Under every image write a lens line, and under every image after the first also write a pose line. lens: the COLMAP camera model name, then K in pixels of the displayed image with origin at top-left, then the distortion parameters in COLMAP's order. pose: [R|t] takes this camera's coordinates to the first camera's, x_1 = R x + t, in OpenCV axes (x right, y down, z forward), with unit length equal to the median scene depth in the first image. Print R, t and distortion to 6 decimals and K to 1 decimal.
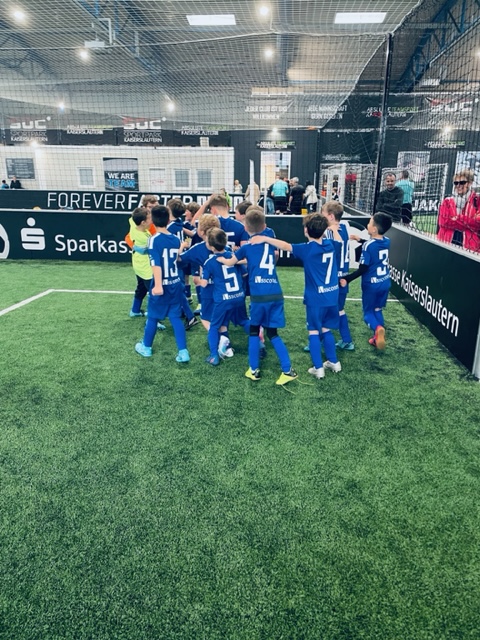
lens RADIAL K [[494.5, 0, 242.3], [0, 494.5, 320.7], [0, 0, 1]] dist [0.067658, -0.080632]
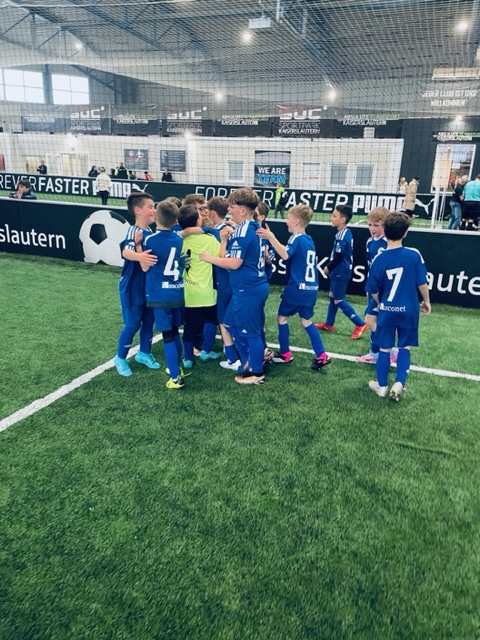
lens RADIAL K [[494.5, 0, 243.2], [0, 494.5, 332.5], [0, 0, 1]] dist [0.067658, -0.080632]
pose [[0.961297, 0.108567, -0.253223, -0.028349], [-0.100935, 0.993964, 0.042980, -0.026782], [0.256361, -0.015757, 0.966453, 0.092325]]
